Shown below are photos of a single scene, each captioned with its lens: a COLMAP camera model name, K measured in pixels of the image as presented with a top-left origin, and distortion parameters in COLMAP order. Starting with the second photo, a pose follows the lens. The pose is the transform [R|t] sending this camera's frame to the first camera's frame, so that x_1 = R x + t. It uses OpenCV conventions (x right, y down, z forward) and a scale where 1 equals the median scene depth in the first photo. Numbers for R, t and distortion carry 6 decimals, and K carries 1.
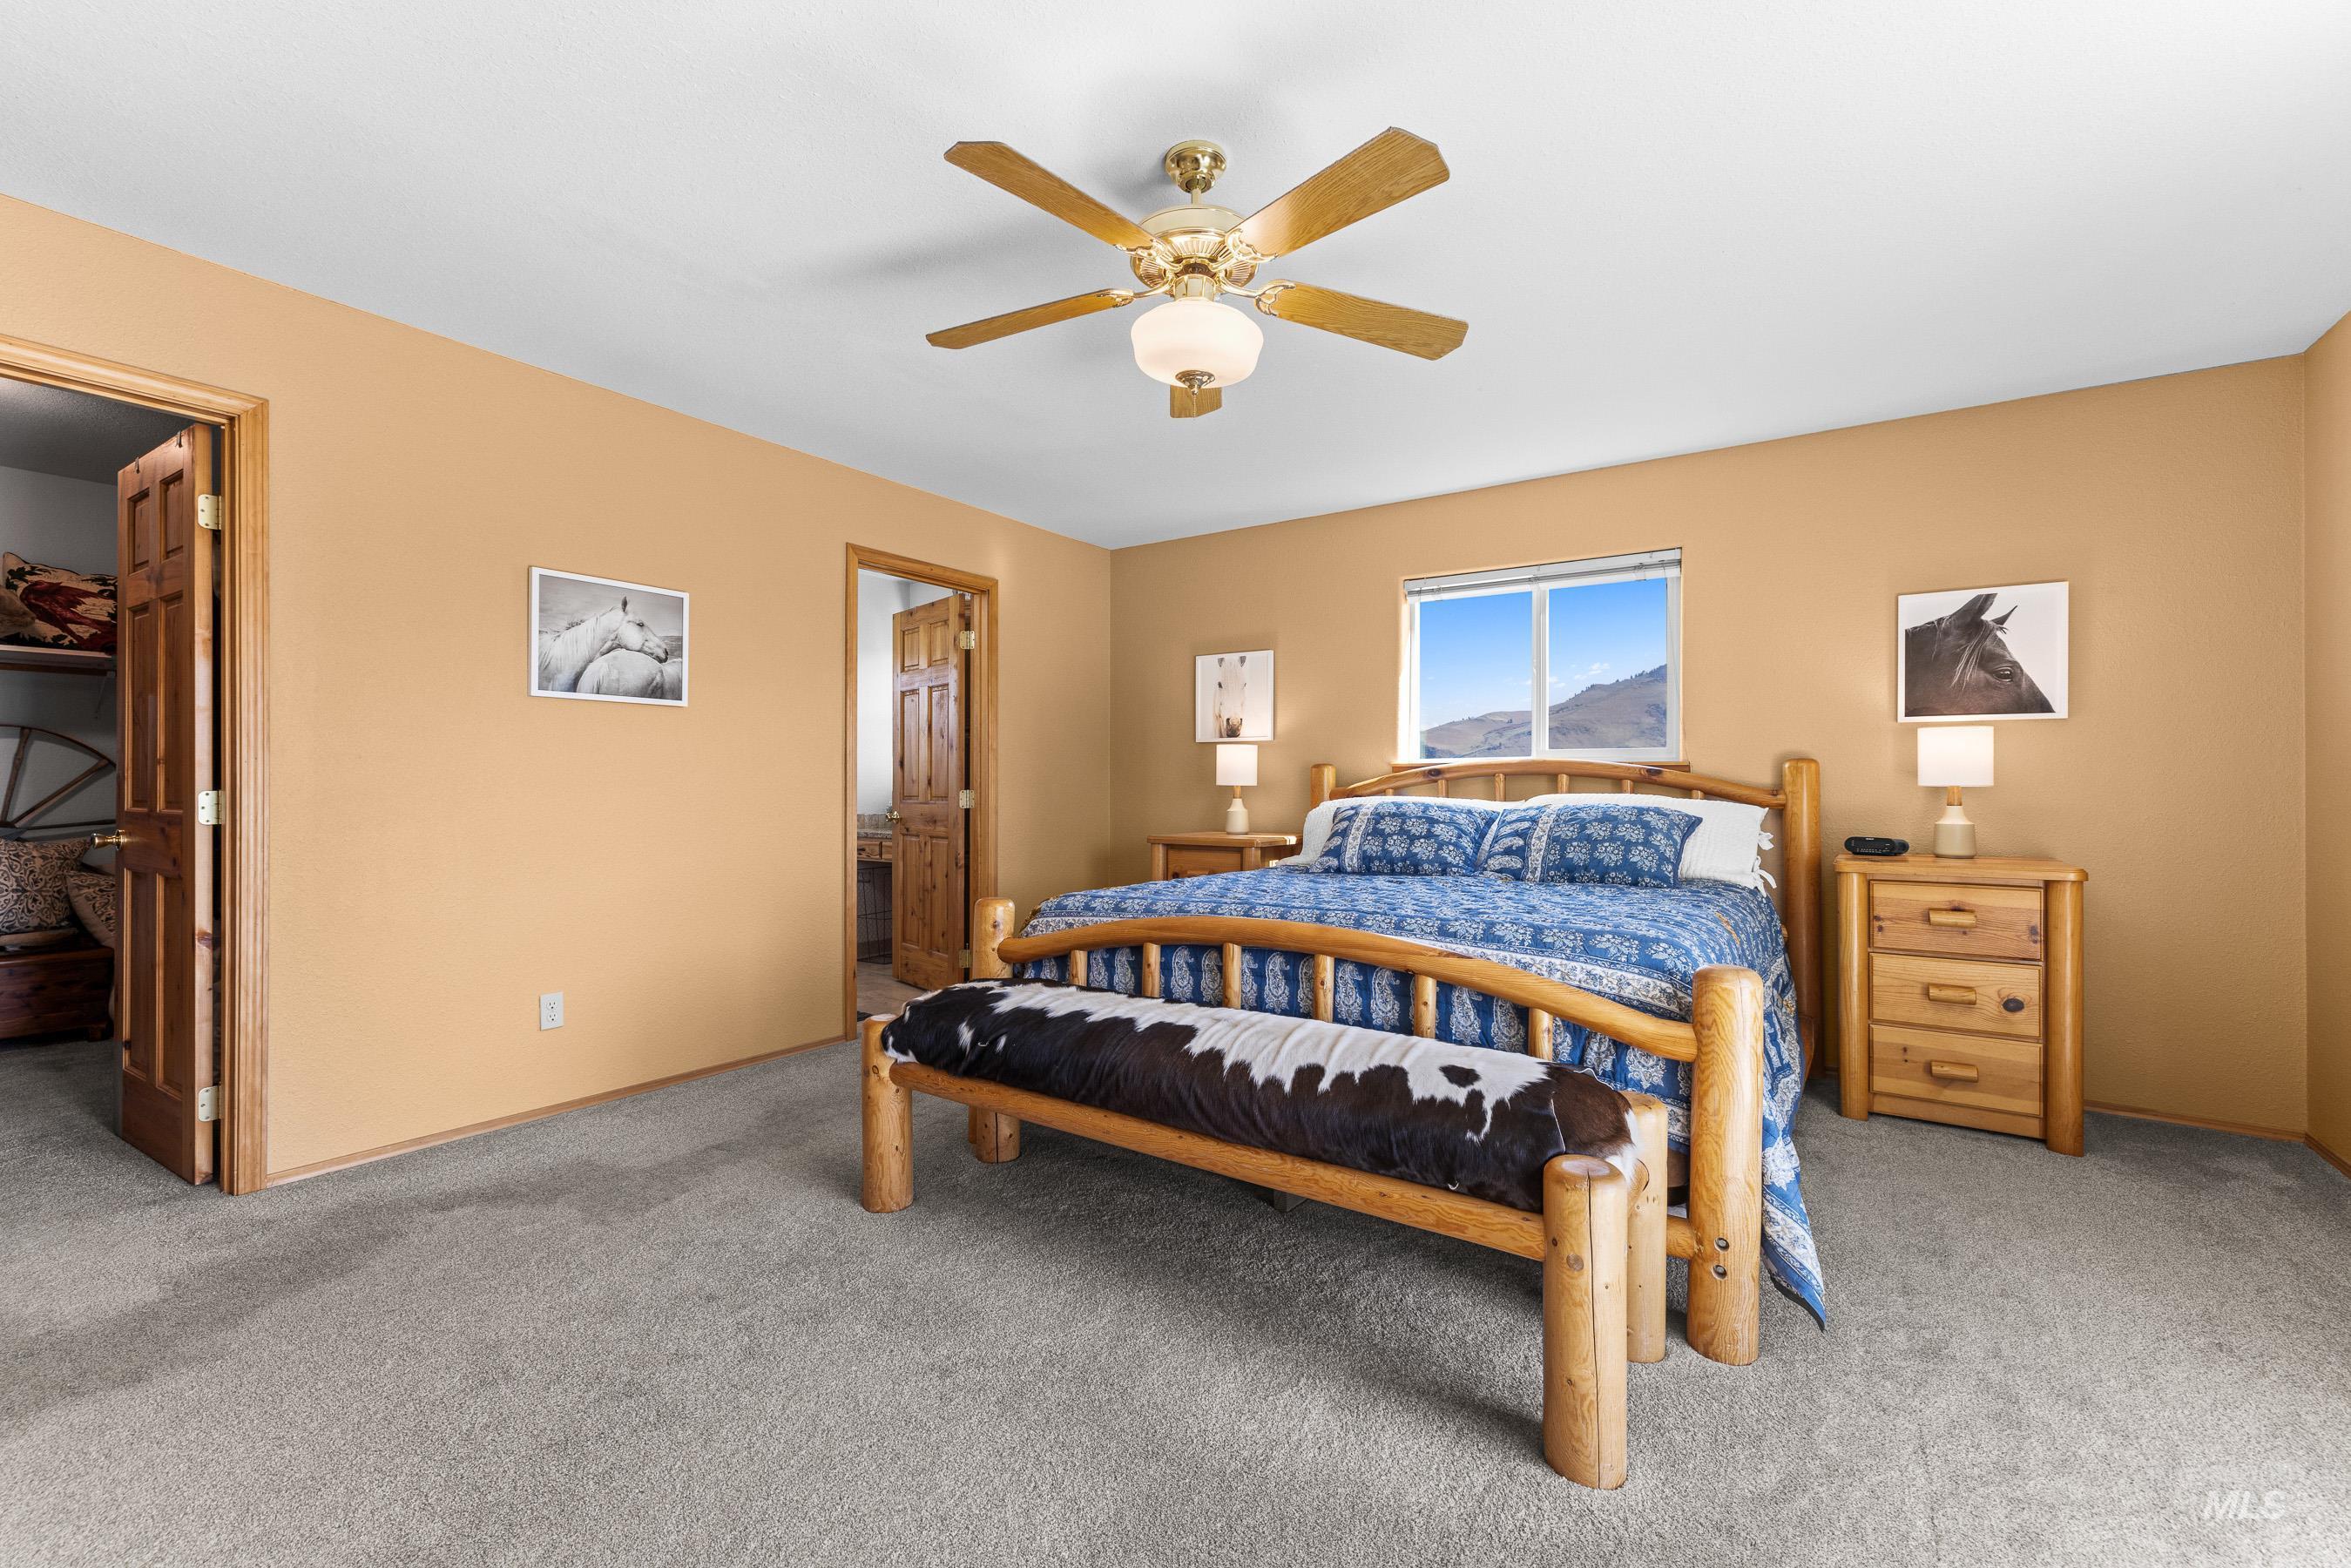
lens RADIAL K [[989.2, 0, 1171.4], [0, 989.2, 783.3], [0, 0, 1]] dist [-0.000437, -0.000034]
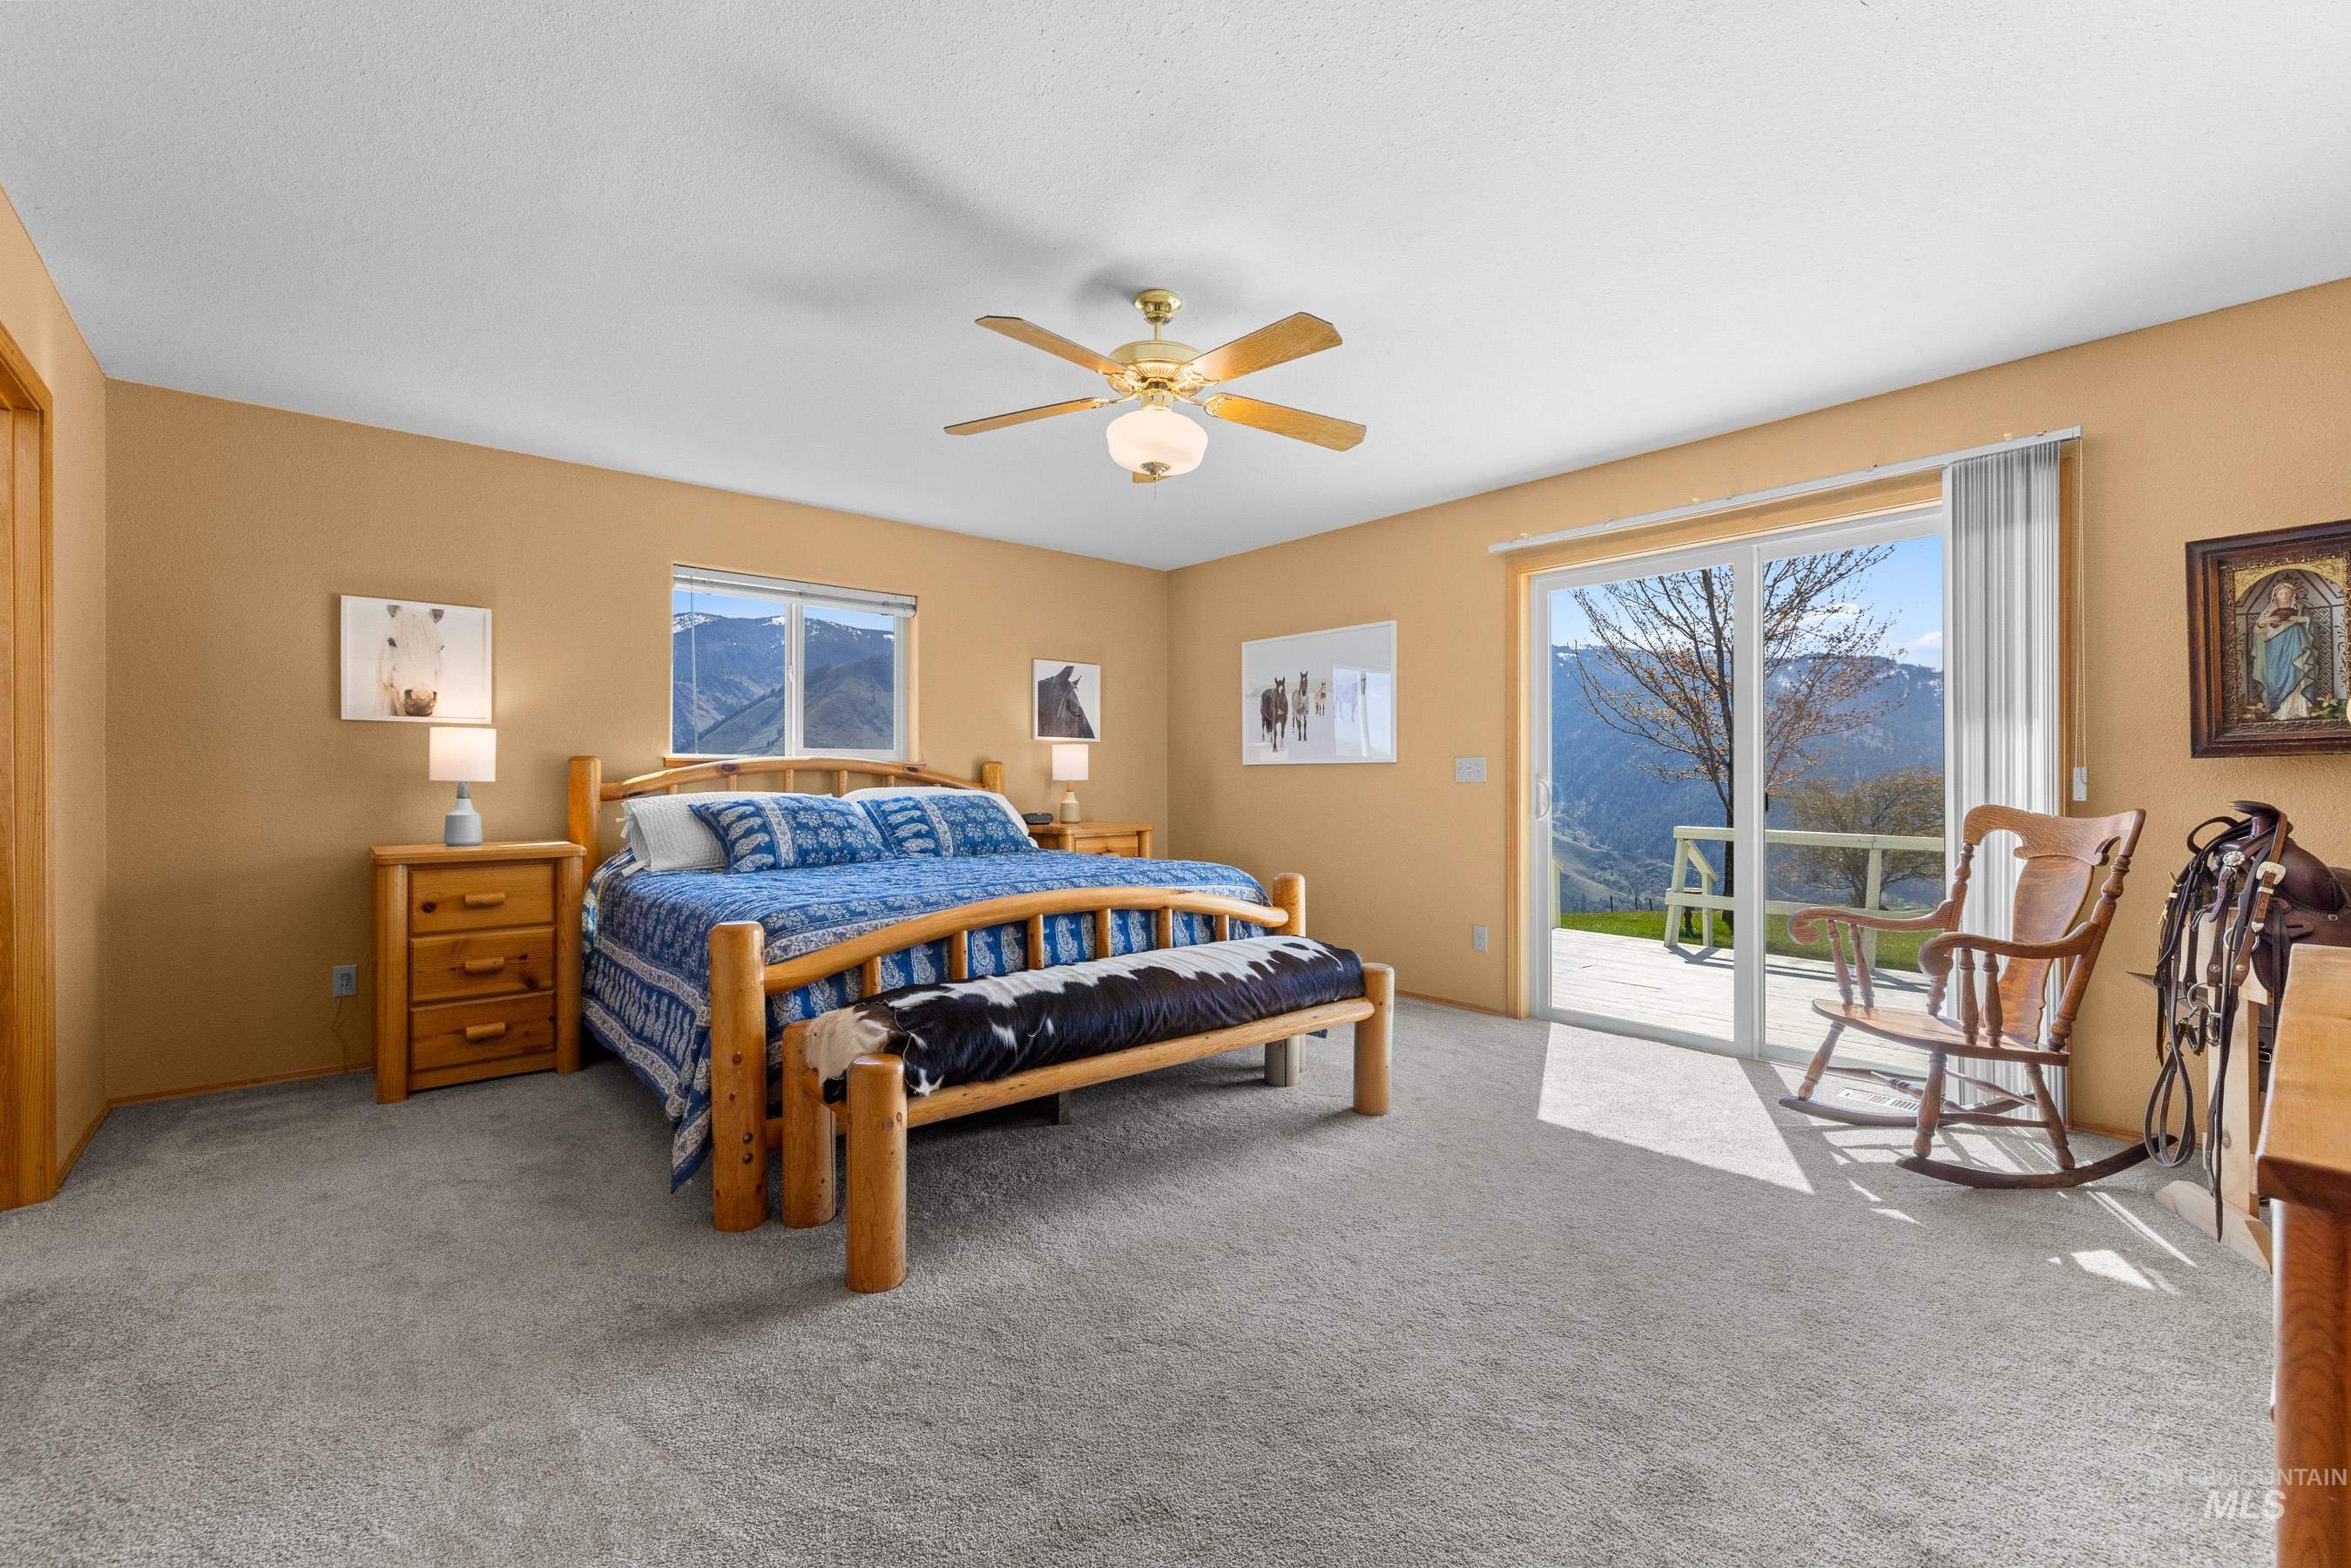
lens RADIAL K [[989.2, 0, 1171.4], [0, 989.2, 783.3], [0, 0, 1]] dist [-0.000437, -0.000034]
pose [[0.256048, -0.004907, 0.966652, -0.747245], [0.000373, 0.999988, 0.004977, 0.000050], [-0.966664, -0.000914, 0.256046, 0.395428]]
